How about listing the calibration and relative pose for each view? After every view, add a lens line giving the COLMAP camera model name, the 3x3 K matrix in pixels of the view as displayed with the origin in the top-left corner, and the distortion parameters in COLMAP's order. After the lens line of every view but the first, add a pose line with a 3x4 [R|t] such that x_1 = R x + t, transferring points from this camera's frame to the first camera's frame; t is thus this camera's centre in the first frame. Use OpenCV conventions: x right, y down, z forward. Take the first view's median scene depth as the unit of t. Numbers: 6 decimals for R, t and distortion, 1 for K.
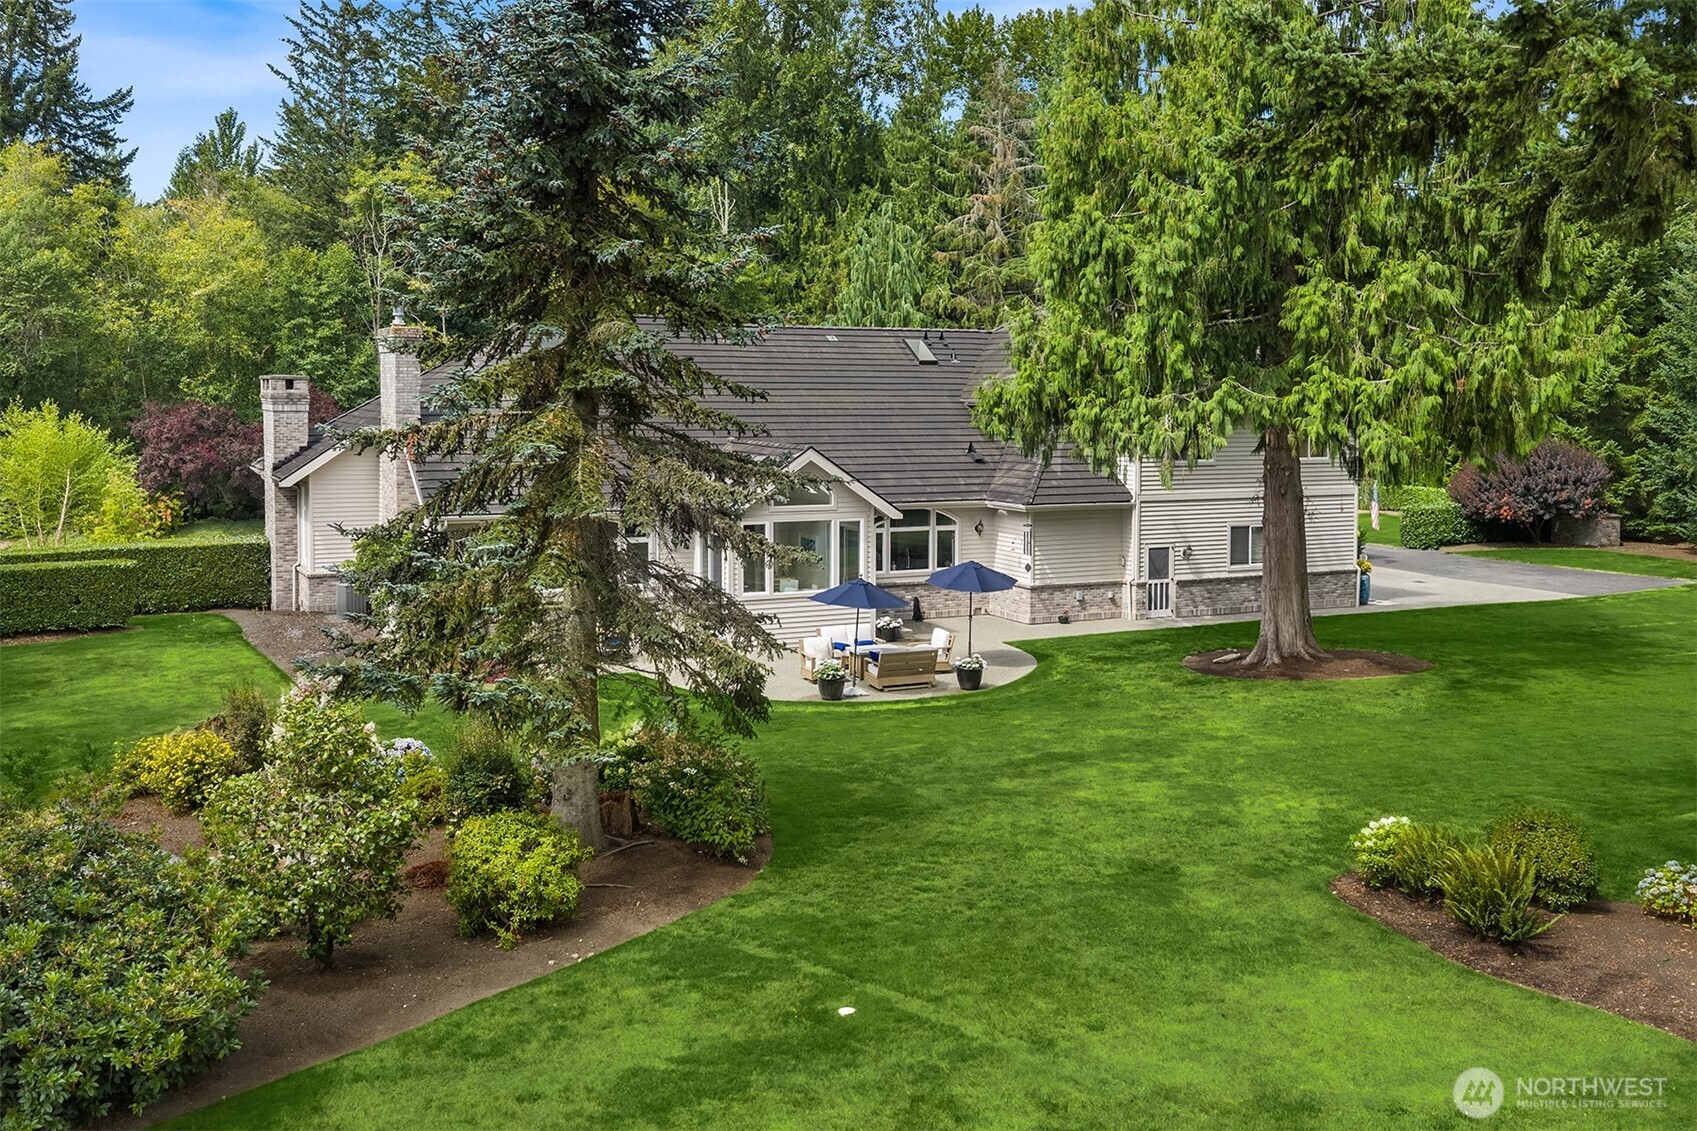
lens RADIAL K [[1655.9, 0, 846.8], [0, 1655.9, 470.6], [0, 0, 1]] dist [0.000313, -0.012433]
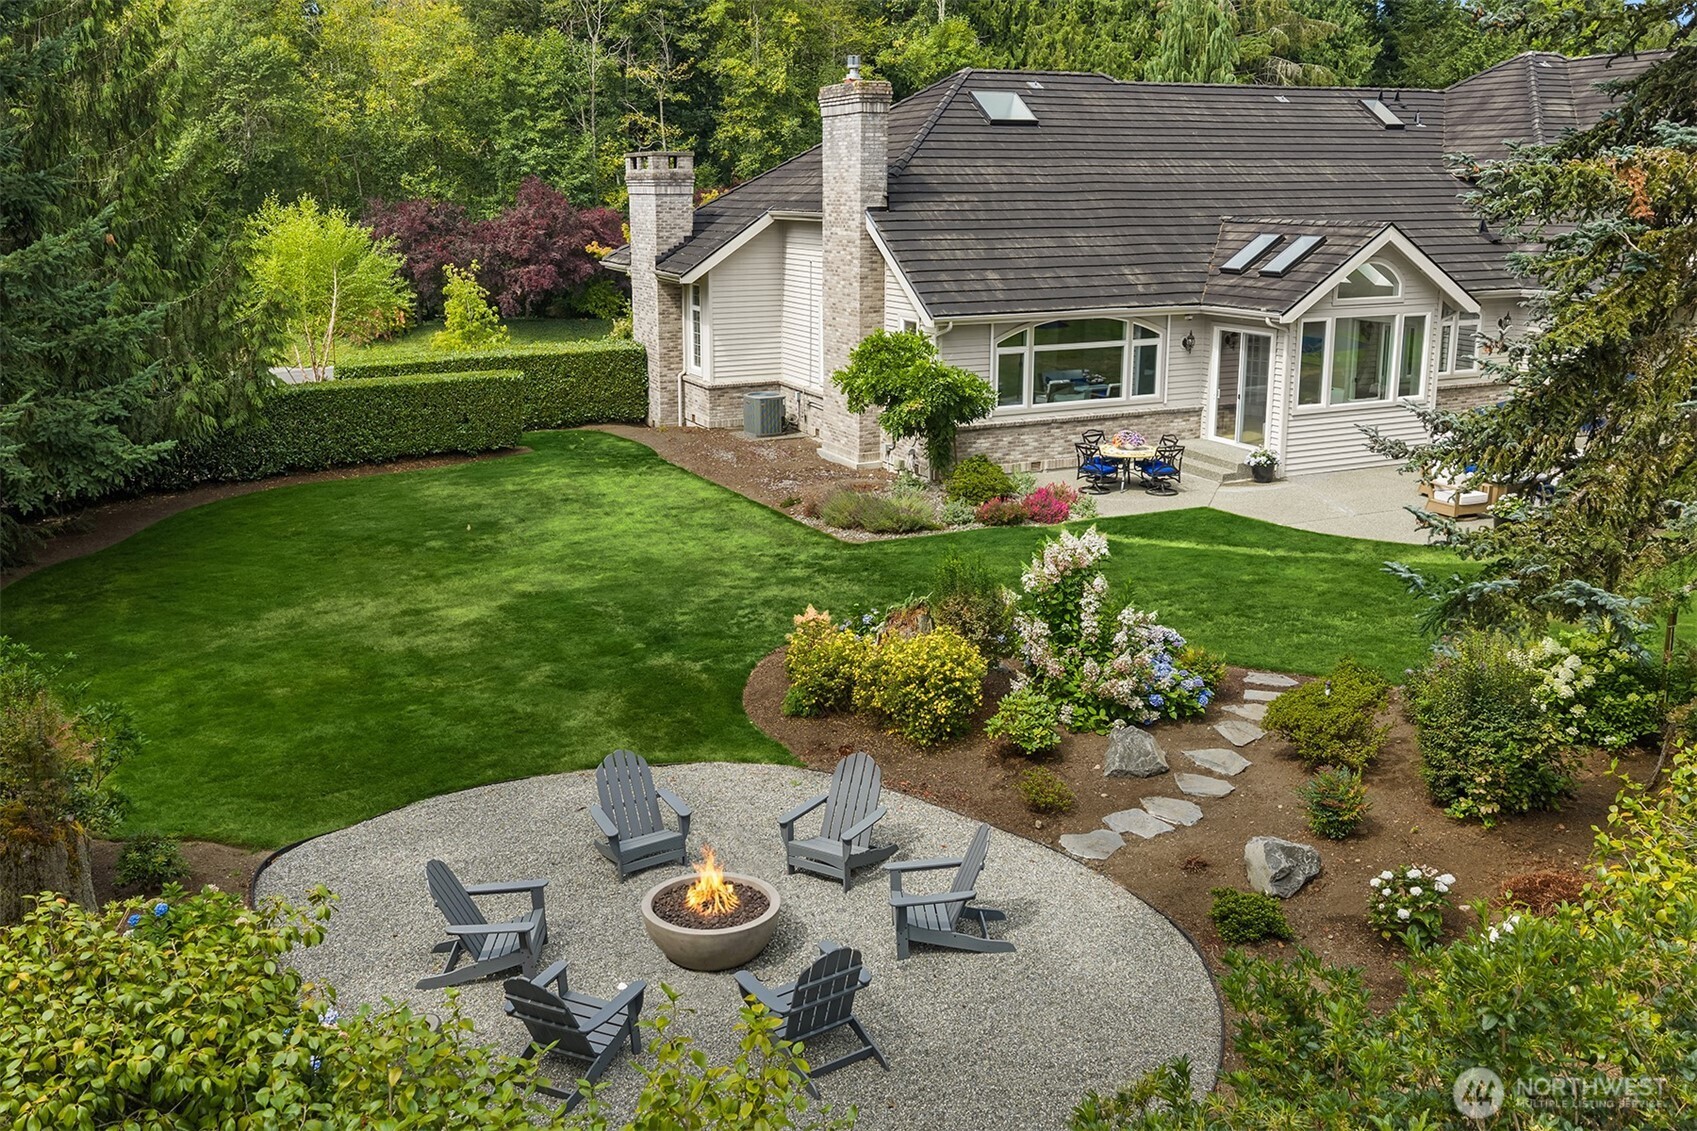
lens RADIAL K [[1453.8, 0, 794.2], [0, 1453.8, 504.6], [0, 0, 1]] dist [0.010237, 0.000013]
pose [[0.999370, -0.006197, -0.034938, -0.149317], [0.011671, 0.987254, 0.158722, 0.002404], [0.033509, -0.159030, 0.986705, 0.140748]]
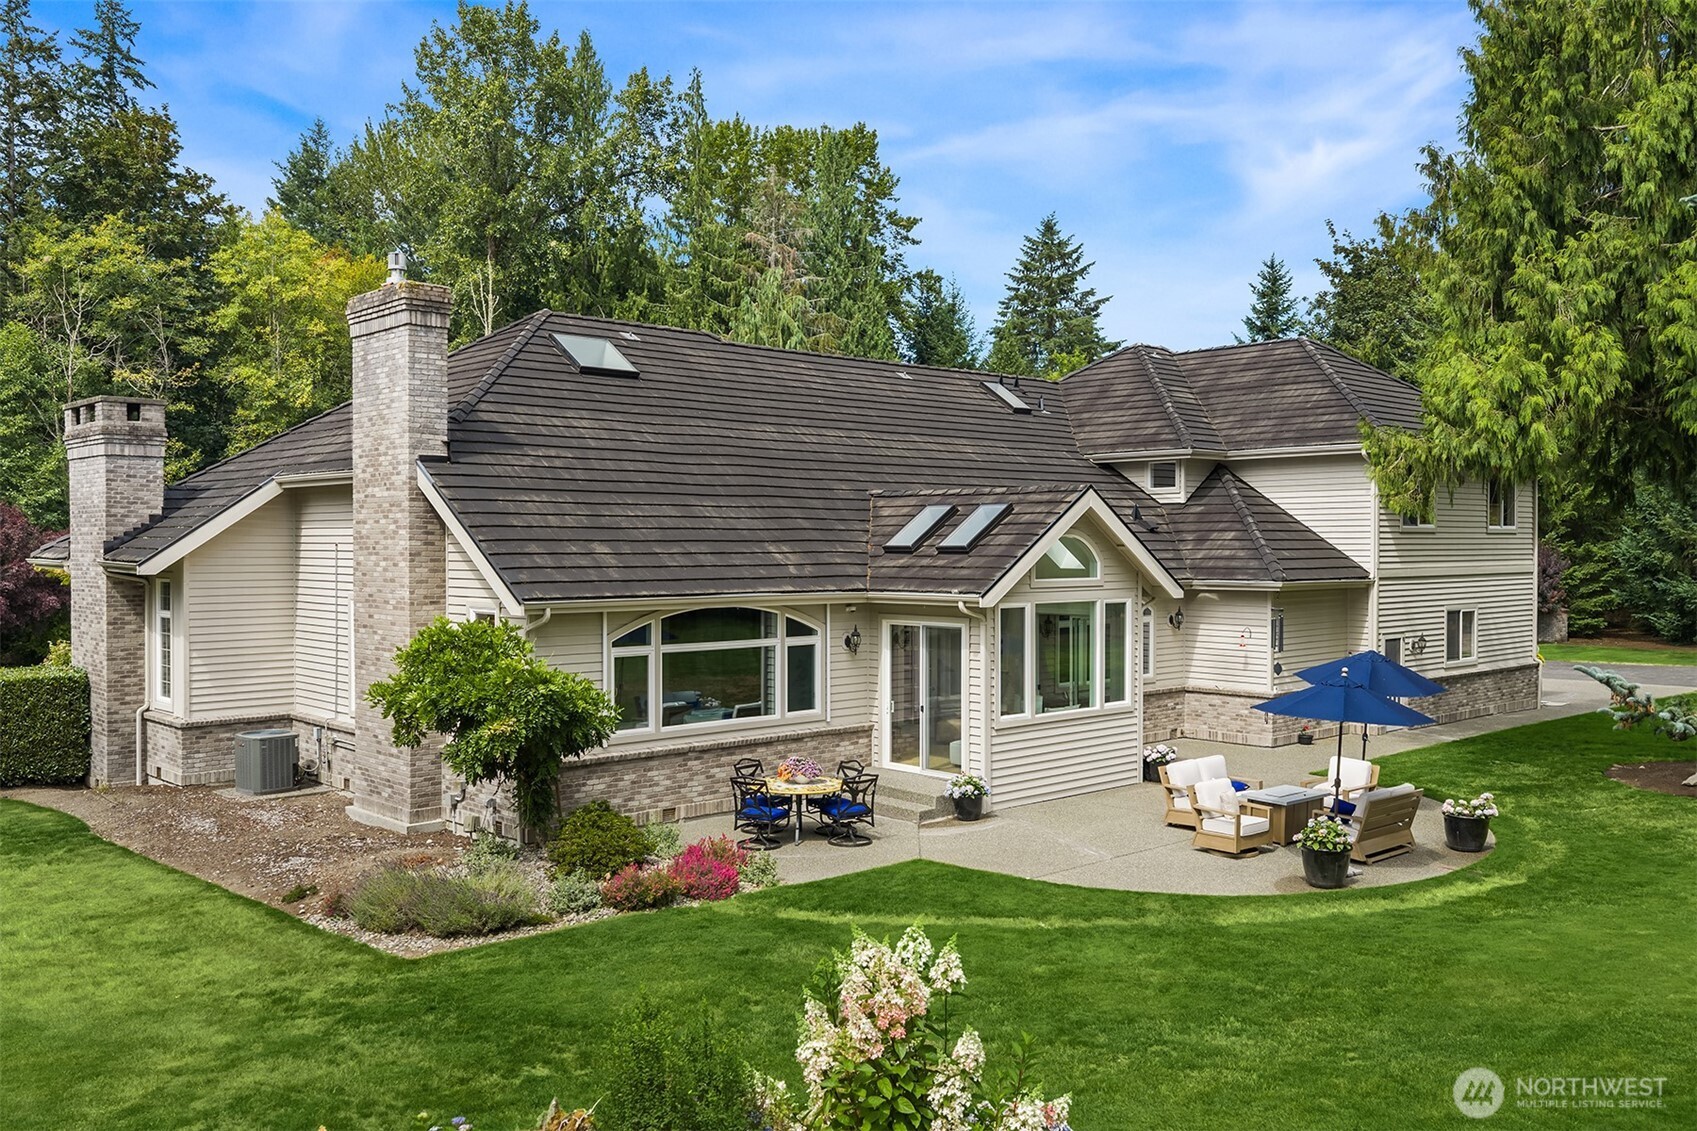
lens RADIAL K [[1411.3, 0, 790.1], [0, 1411.3, 570.0], [0, 0, 1]] dist [0.013096, -0.011594]
pose [[0.960062, -0.012857, 0.279491, -0.150475], [0.024230, 0.999011, -0.037276, 0.018776], [-0.278735, 0.042560, 0.959425, 0.261526]]
